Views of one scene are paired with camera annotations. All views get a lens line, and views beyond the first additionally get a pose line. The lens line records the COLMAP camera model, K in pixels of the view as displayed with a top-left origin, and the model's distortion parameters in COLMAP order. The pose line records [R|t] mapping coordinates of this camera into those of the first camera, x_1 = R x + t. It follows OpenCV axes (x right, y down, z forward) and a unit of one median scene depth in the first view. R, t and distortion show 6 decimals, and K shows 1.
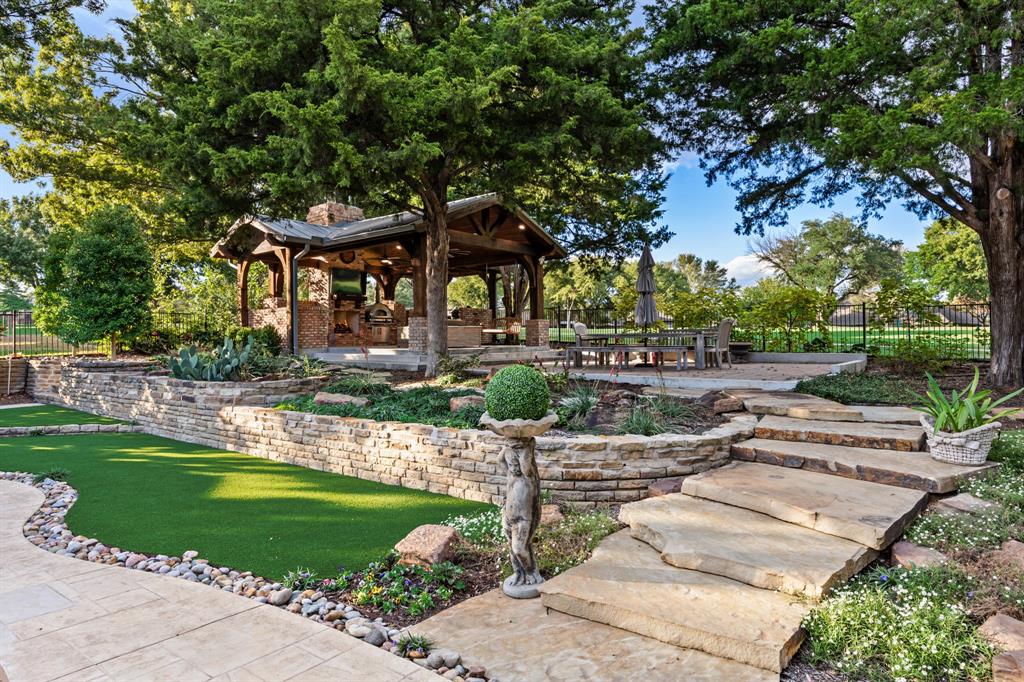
lens RADIAL K [[621.9, 0, 512.0], [0, 621.9, 341.0], [0, 0, 1]] dist [0.002541, 0.000102]
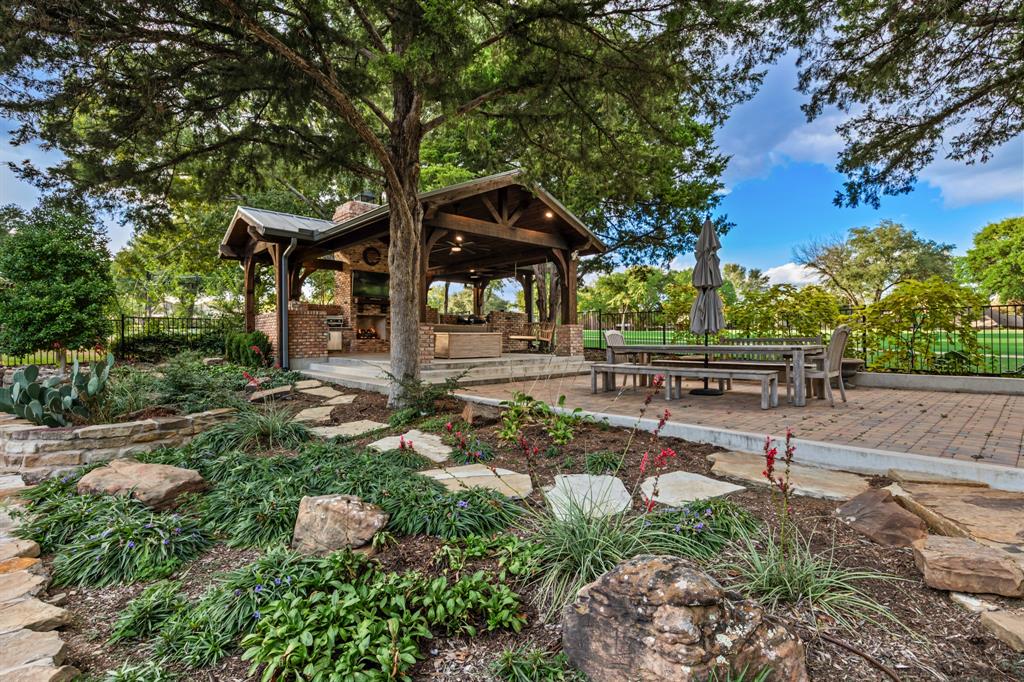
lens RADIAL K [[512.0, 0, 512.0], [0, 512.0, 341.0], [0, 0, 1]] dist [-0.003160, 0.000085]
pose [[0.991867, 0.003494, -0.127229, 0.045481], [-0.003230, 0.999992, 0.002284, -0.011979], [0.127236, -0.001855, 0.991871, 0.255516]]
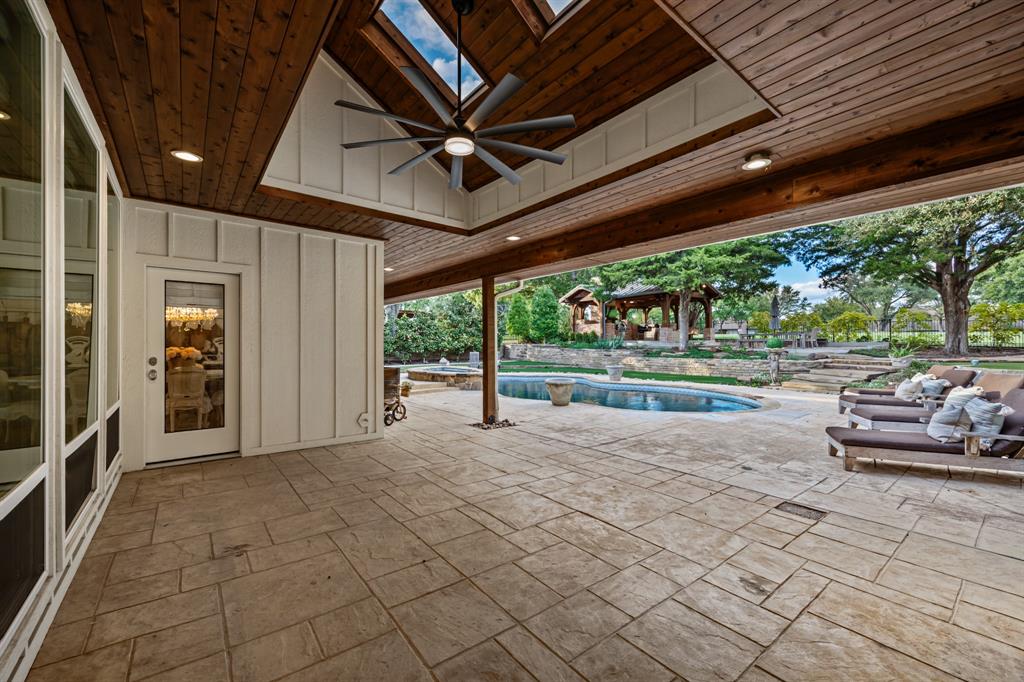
lens RADIAL K [[418.2, 0, 512.0], [0, 418.2, 341.0], [0, 0, 1]] dist [0.013395, -0.000008]
pose [[0.965730, 0.001957, -0.259540, -0.211160], [-0.003385, 0.999981, -0.005056, 0.017688], [0.259526, 0.005761, 0.965719, -0.503319]]
